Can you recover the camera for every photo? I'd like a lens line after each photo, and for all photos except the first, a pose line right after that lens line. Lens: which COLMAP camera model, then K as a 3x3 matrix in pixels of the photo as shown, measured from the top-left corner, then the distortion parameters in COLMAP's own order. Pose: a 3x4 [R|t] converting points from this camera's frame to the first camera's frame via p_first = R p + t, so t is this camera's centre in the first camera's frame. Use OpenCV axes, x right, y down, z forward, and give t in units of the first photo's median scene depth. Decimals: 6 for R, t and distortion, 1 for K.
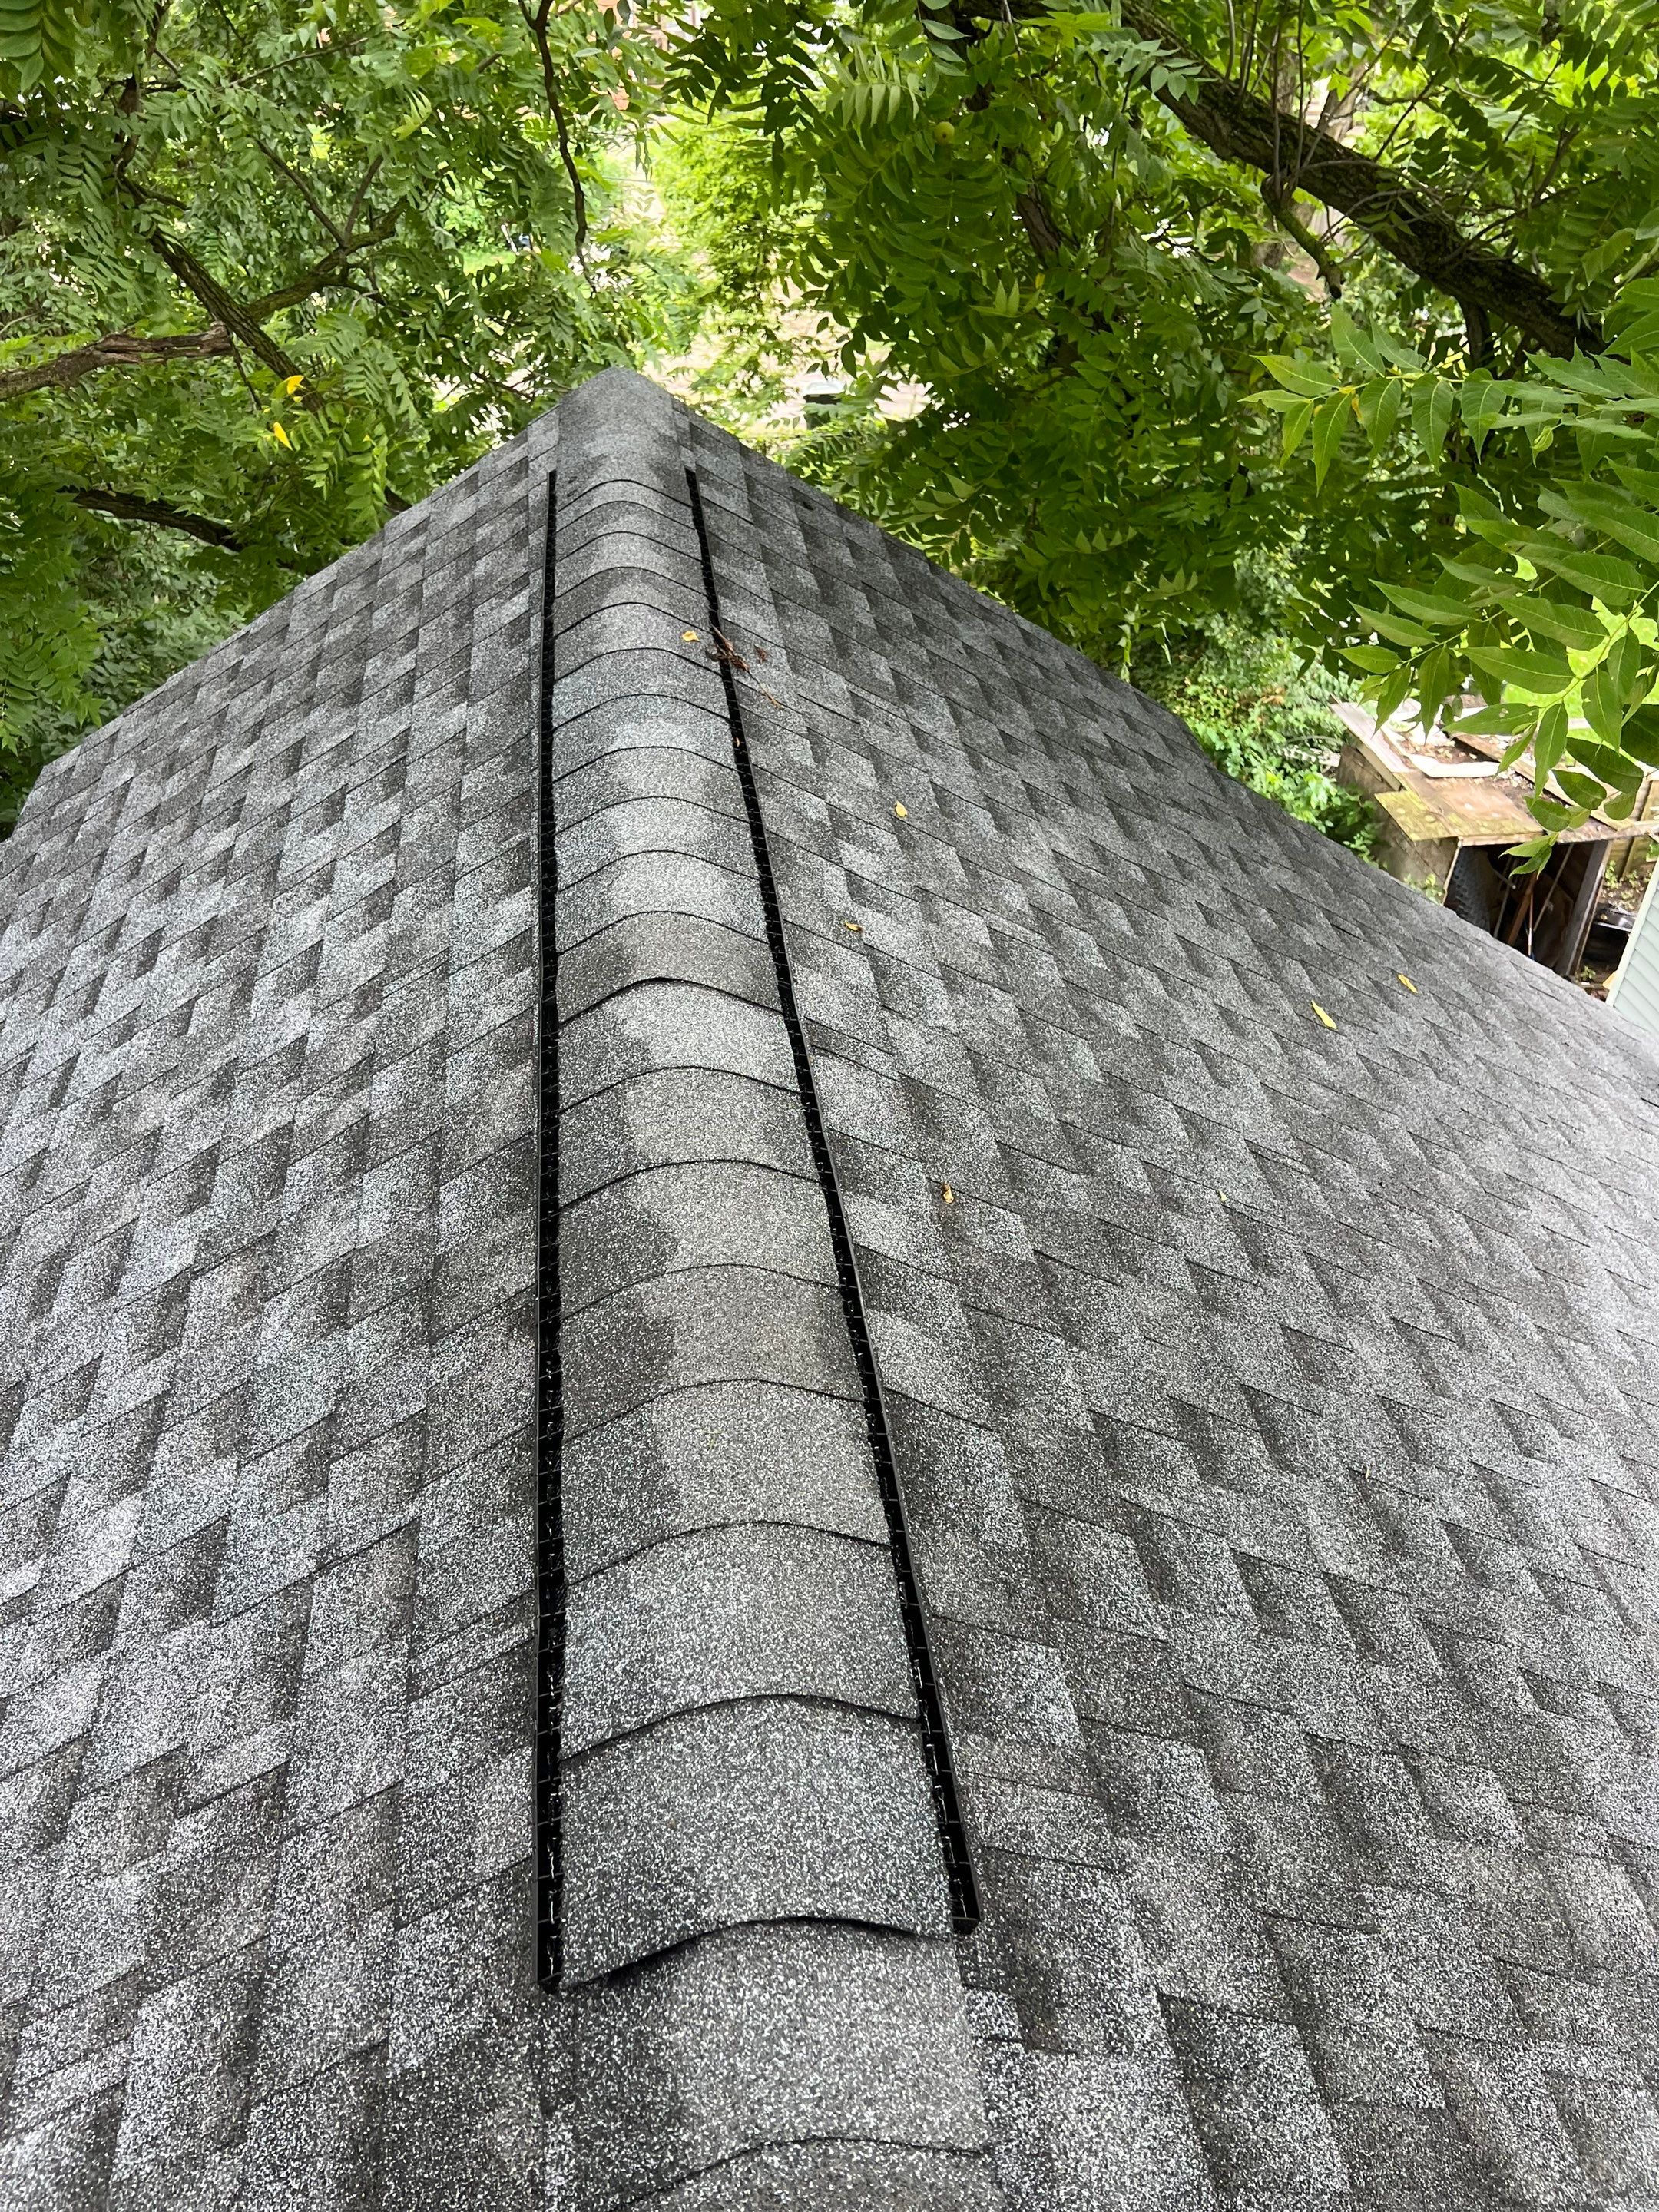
lens RADIAL K [[1658.3, 0, 832.7], [0, 1658.3, 1101.5], [0, 0, 1]] dist [0.061721, -0.076543]
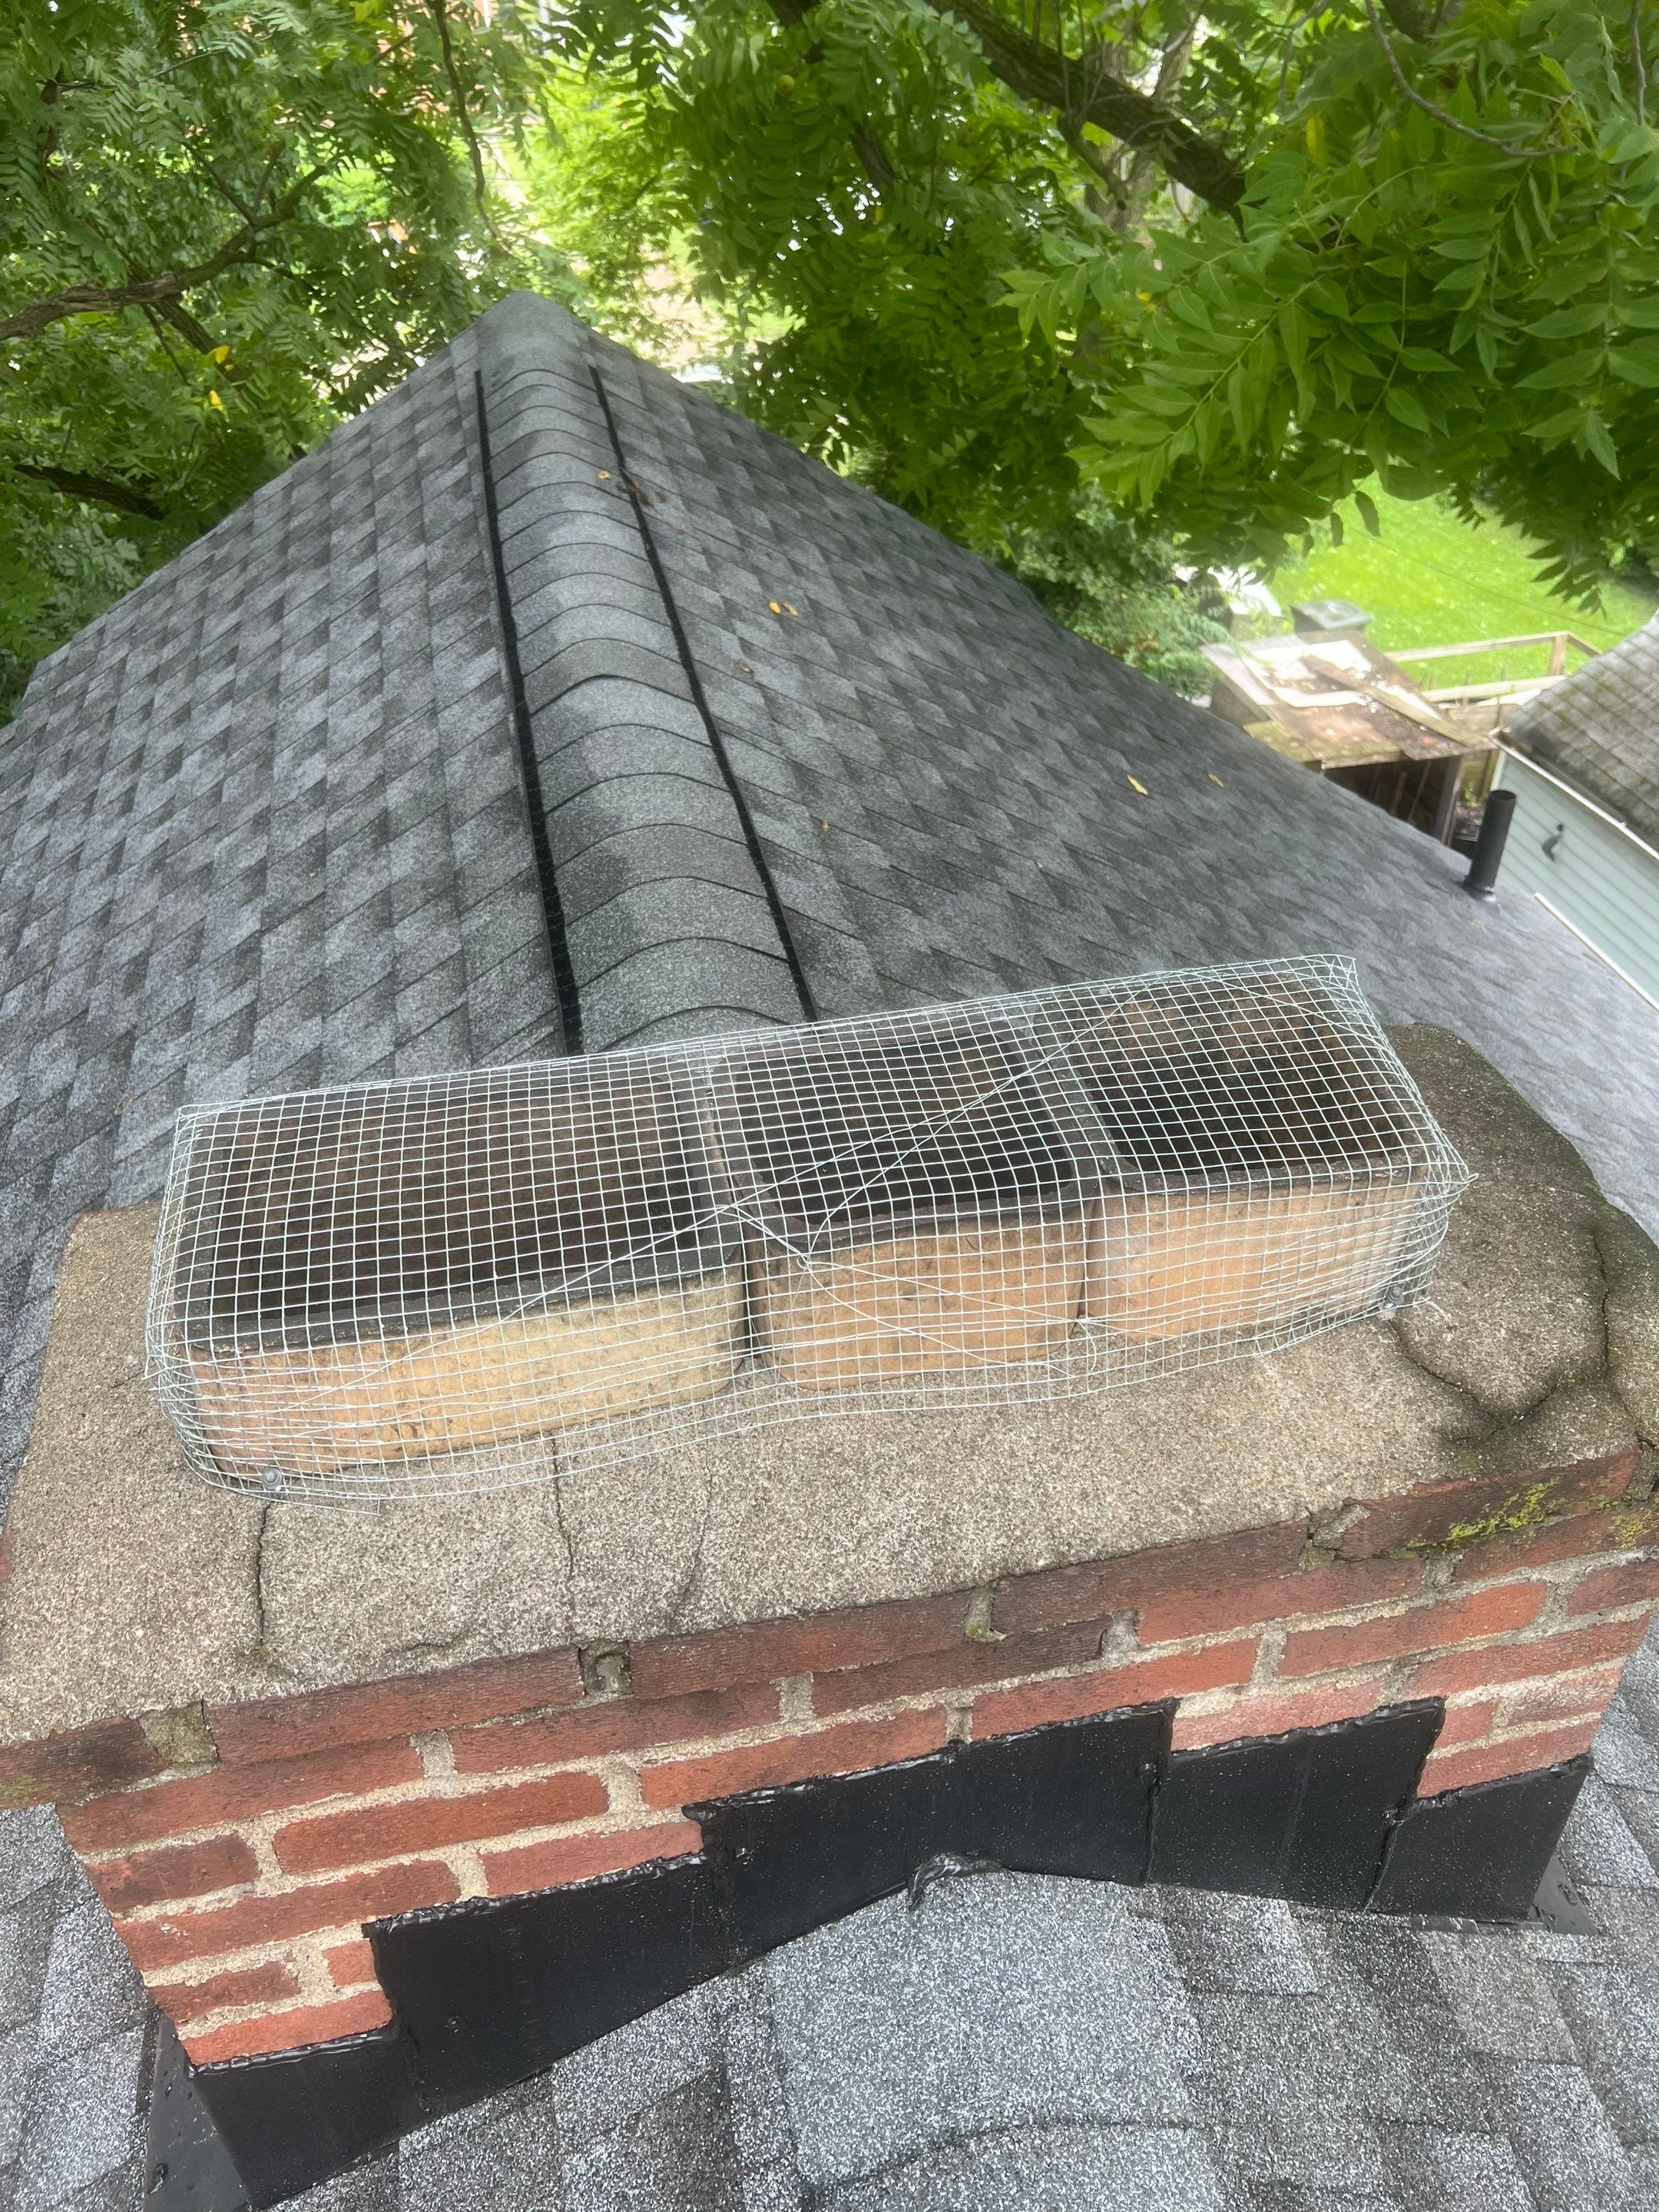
lens RADIAL K [[1704.5, 0, 829.5], [0, 1704.5, 1106.0], [0, 0, 1]] dist [0.035327, -0.039542]
pose [[0.997249, -0.058090, 0.046043, -0.003488], [0.058557, 0.998245, -0.008855, 0.204667], [-0.045448, 0.011526, 0.998900, -0.273716]]
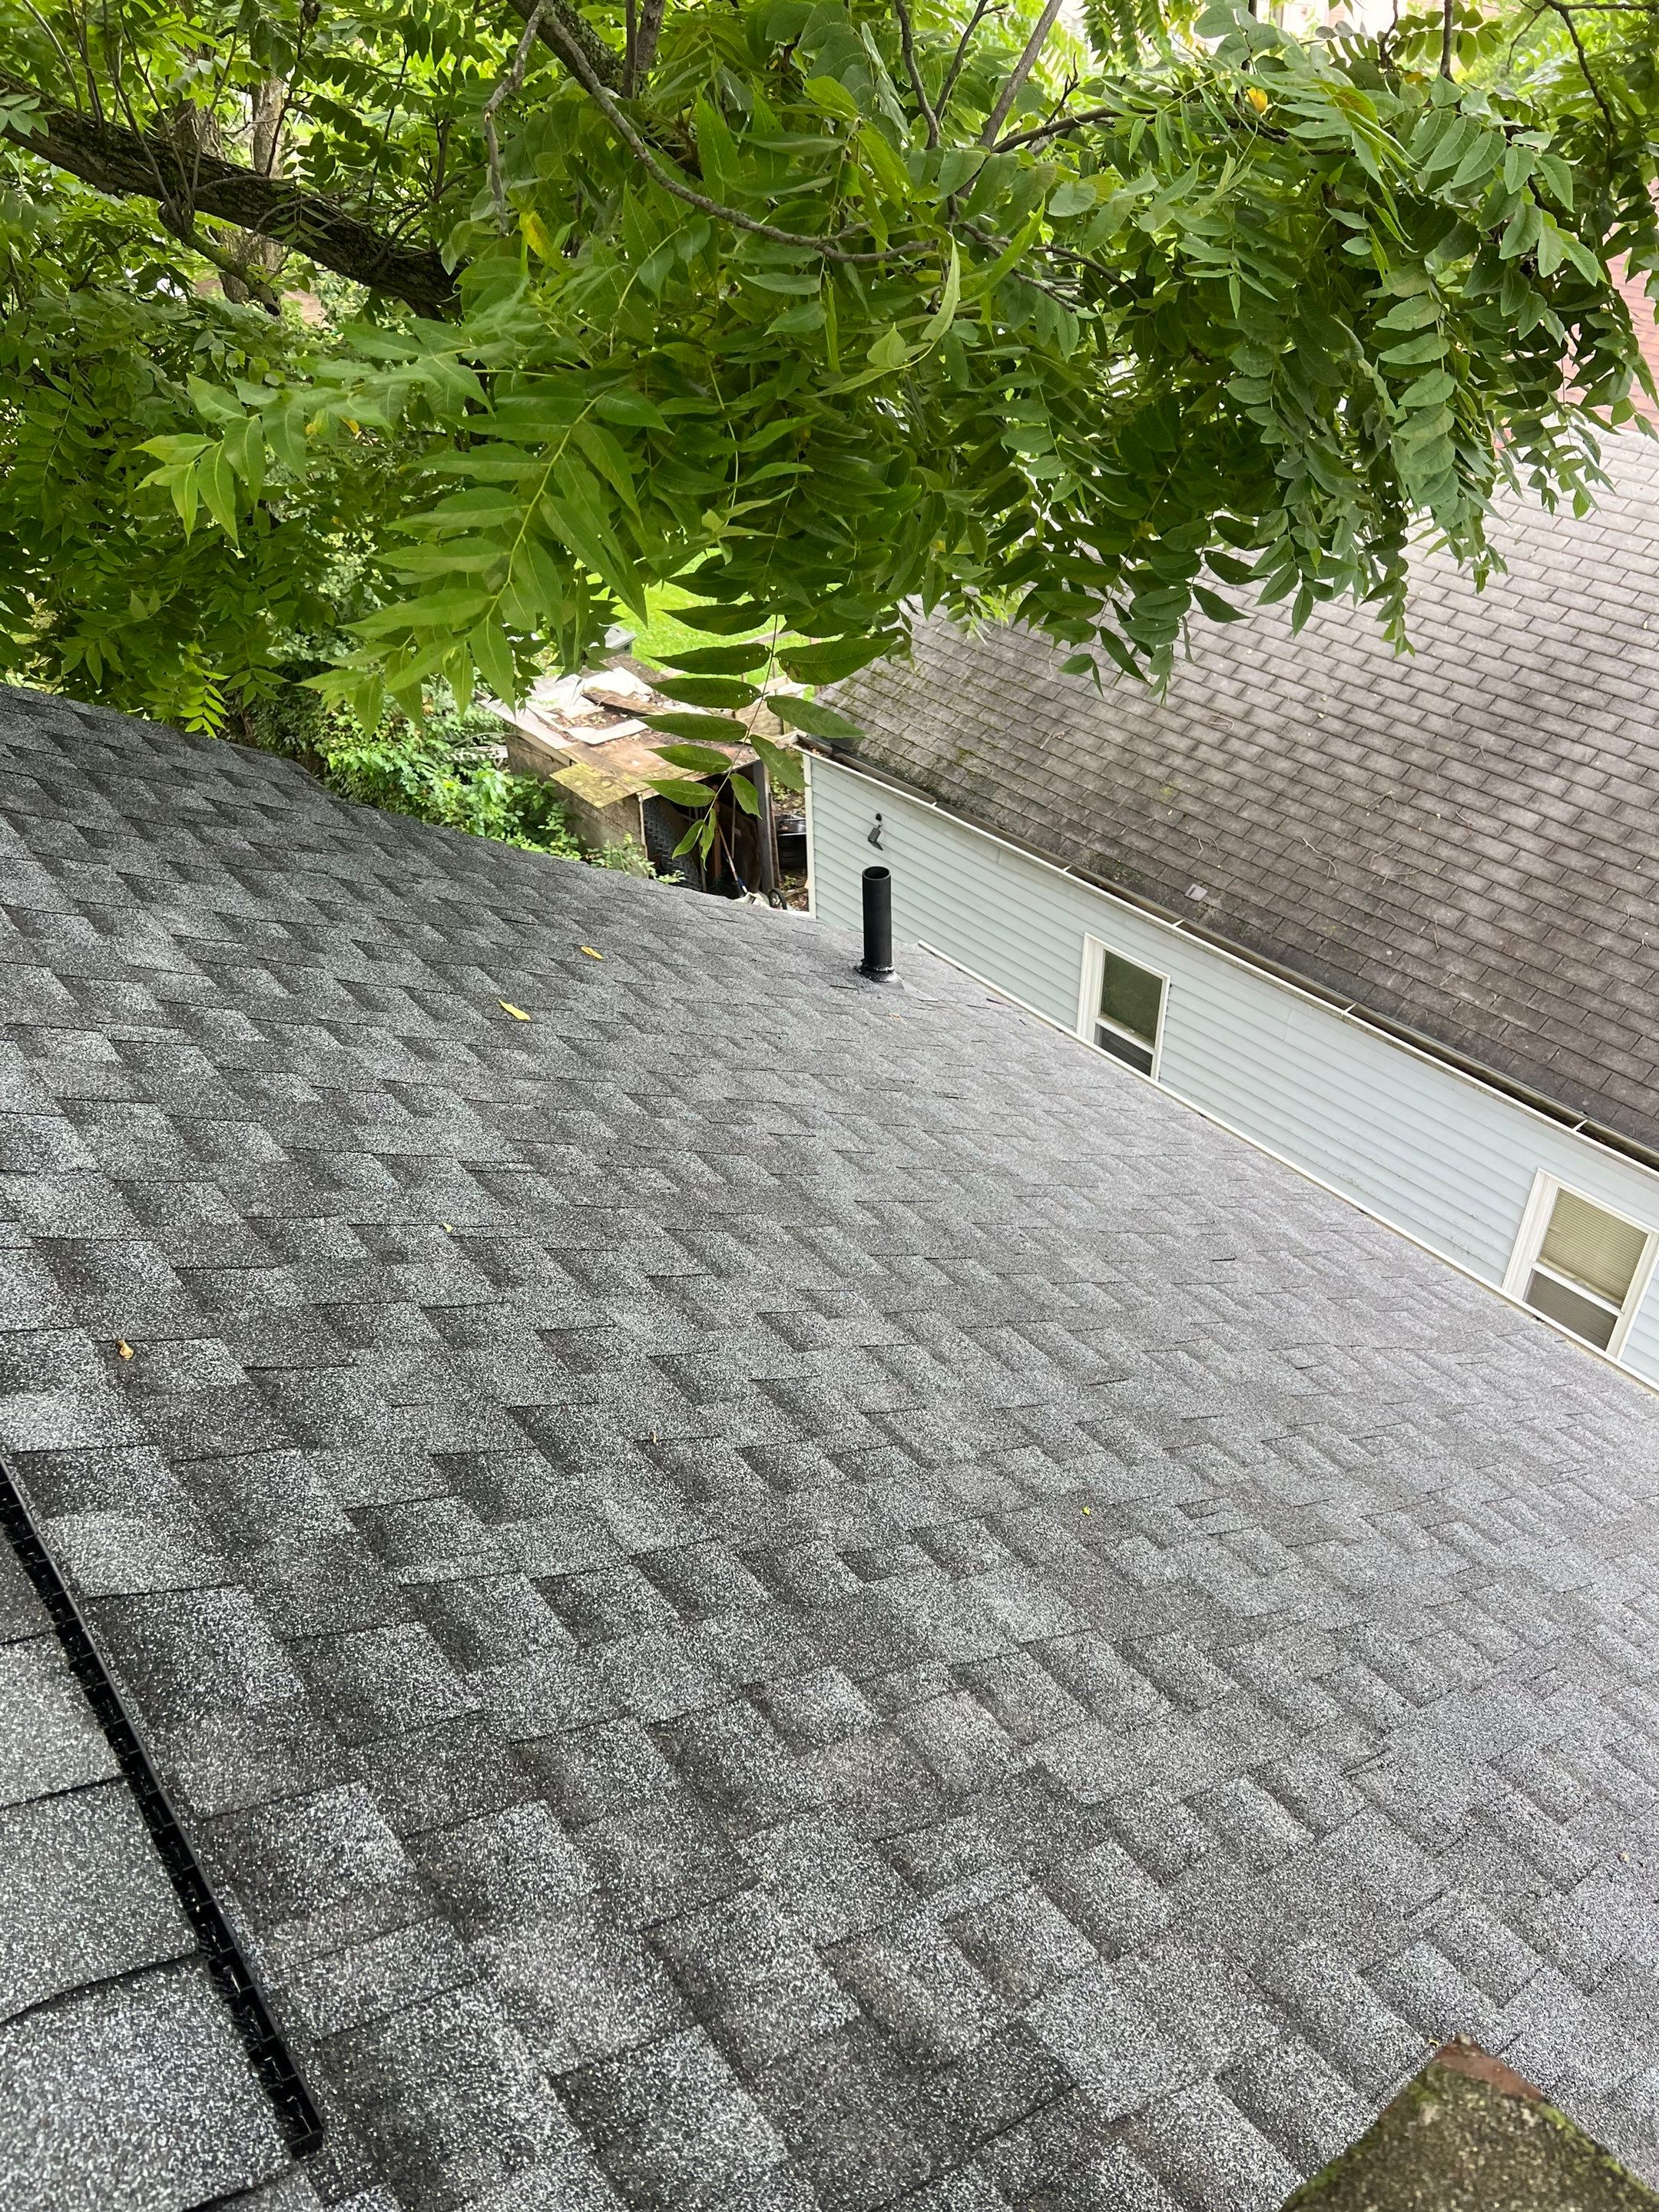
lens RADIAL K [[1658.3, 0, 832.7], [0, 1658.3, 1101.5], [0, 0, 1]] dist [0.061721, -0.076543]
pose [[0.860804, -0.339332, 0.379302, 0.069134], [0.342162, 0.937576, 0.062260, 0.003600], [-0.376751, 0.076189, 0.923176, 0.008582]]
